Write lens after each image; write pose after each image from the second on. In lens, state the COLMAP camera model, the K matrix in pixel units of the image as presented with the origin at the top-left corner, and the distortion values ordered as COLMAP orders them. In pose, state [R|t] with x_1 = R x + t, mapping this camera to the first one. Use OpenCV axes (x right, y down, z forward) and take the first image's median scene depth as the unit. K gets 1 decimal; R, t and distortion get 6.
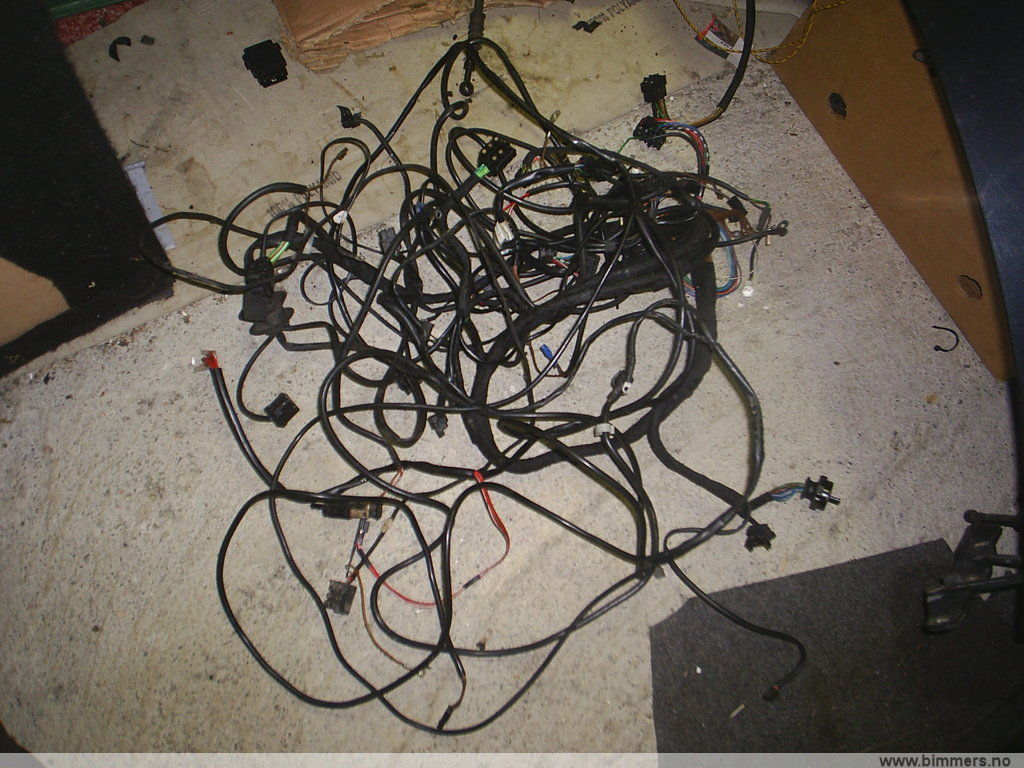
lens RADIAL K [[918.3, 0, 513.3], [0, 918.3, 365.1], [0, 0, 1]] dist [0.119734, -0.259501]
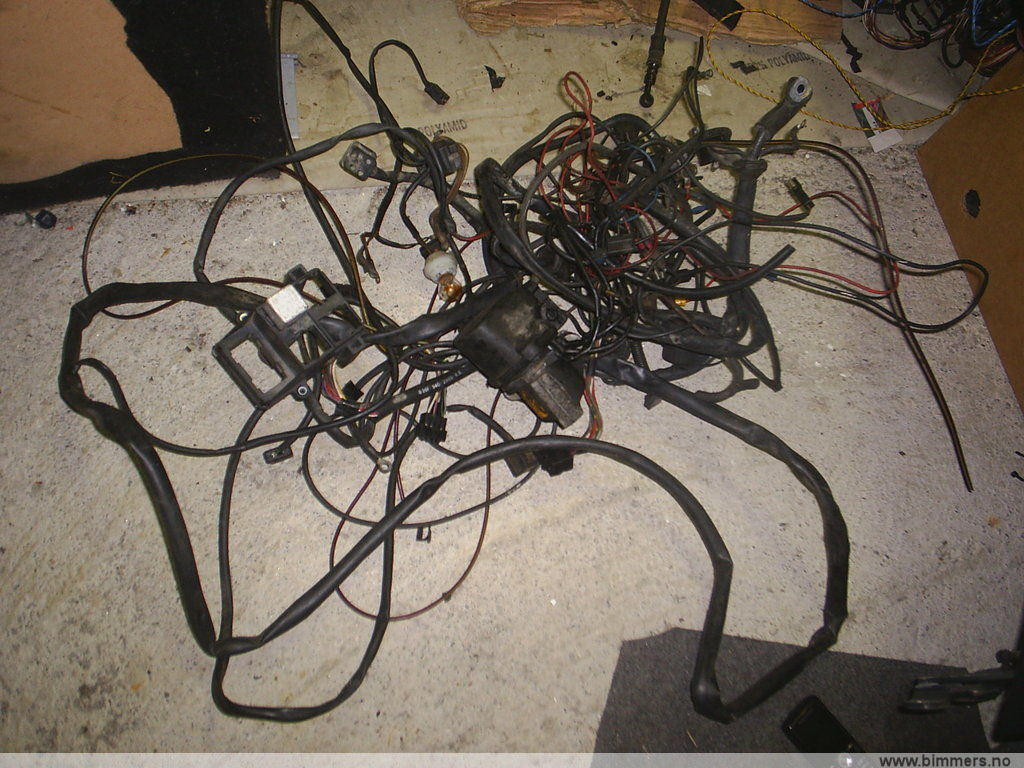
lens RADIAL K [[918.3, 0, 516.6], [0, 918.3, 362.6], [0, 0, 1]] dist [0.119734, -0.259501]
pose [[0.946264, 0.293781, -0.135195, 0.092888], [-0.309287, 0.944240, -0.112928, 0.161112], [0.094480, 0.148674, 0.984363, 0.026964]]
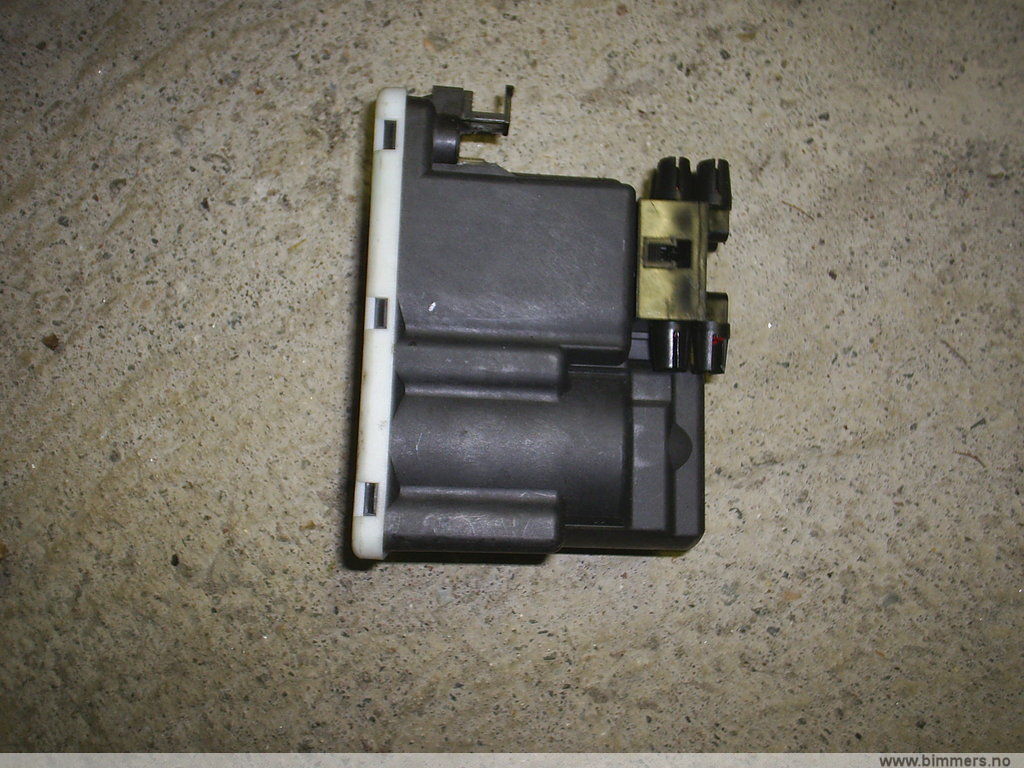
lens RADIAL K [[918.3, 0, 514.9], [0, 918.3, 377.9], [0, 0, 1]] dist [0.119734, -0.259501]
pose [[0.826875, 0.511972, -0.232728, -0.160428], [-0.484649, 0.858631, 0.166937, 0.118877], [0.285295, -0.025244, 0.958107, 0.616639]]
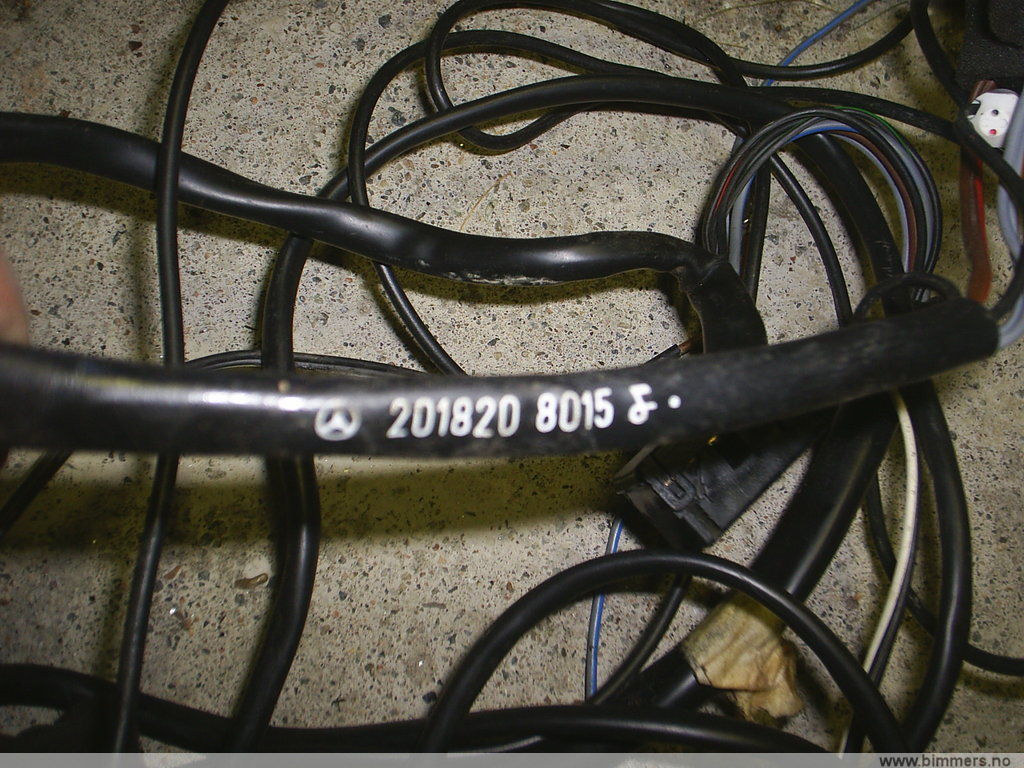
lens RADIAL K [[925.6, 0, 522.4], [0, 925.6, 367.2], [0, 0, 1]] dist [0.117799, -0.261740]
pose [[0.864087, 0.470623, -0.178512, -0.055580], [-0.478234, 0.878232, 0.000451, -0.065792], [0.156987, 0.084981, 0.983938, 0.856128]]
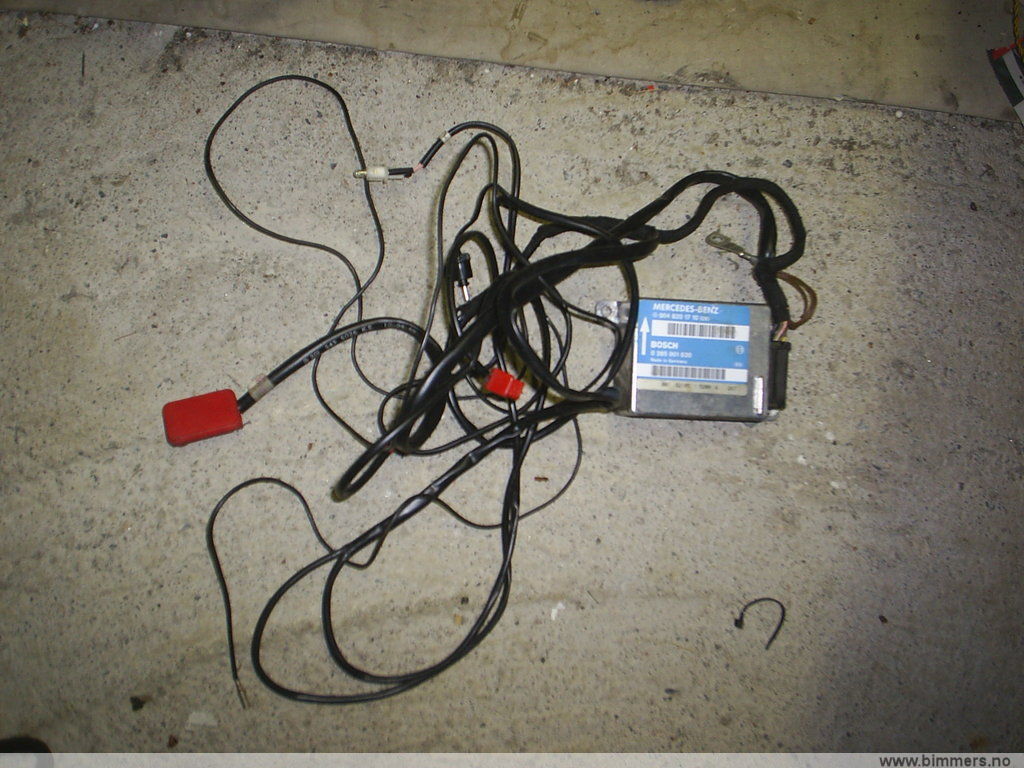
lens RADIAL K [[918.3, 0, 520.4], [0, 918.3, 364.3], [0, 0, 1]] dist [0.119734, -0.259501]
pose [[0.844066, 0.529679, -0.083622, 0.120949], [-0.516659, 0.845052, 0.137664, -0.125133], [0.143583, -0.072993, 0.986943, 0.418366]]
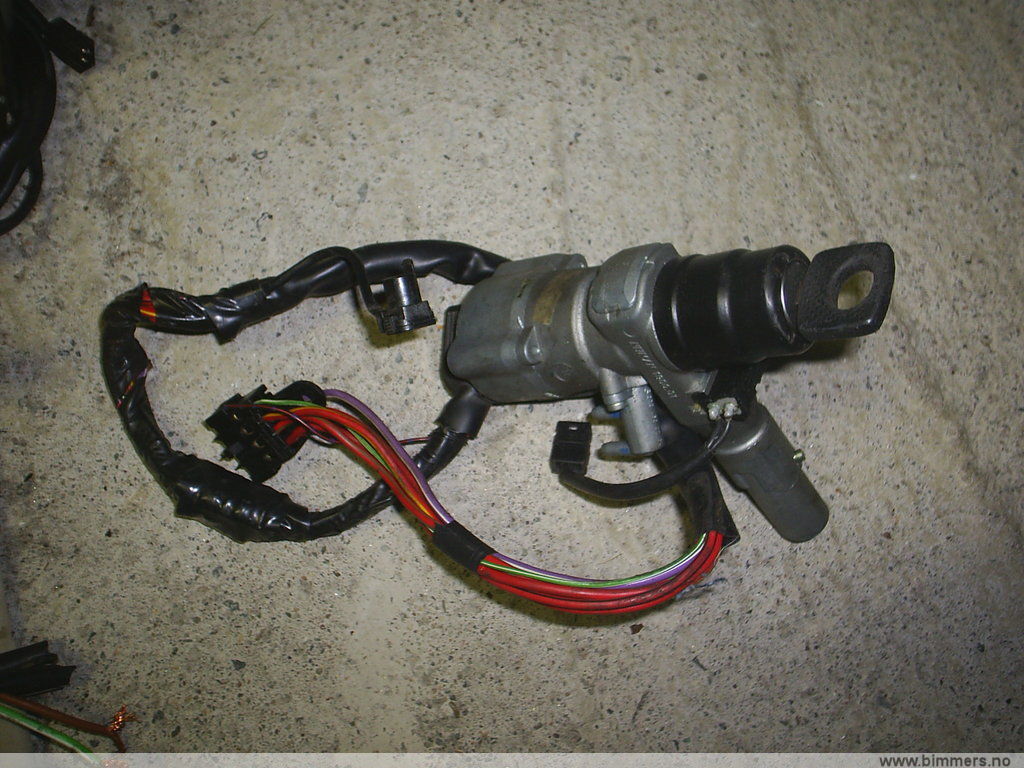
lens RADIAL K [[925.6, 0, 508.8], [0, 925.6, 369.0], [0, 0, 1]] dist [0.117799, -0.261740]
pose [[0.275086, -0.961369, -0.009827, 0.026236], [0.929677, 0.263385, 0.257545, -0.112589], [-0.245008, -0.079983, 0.966216, 0.681208]]
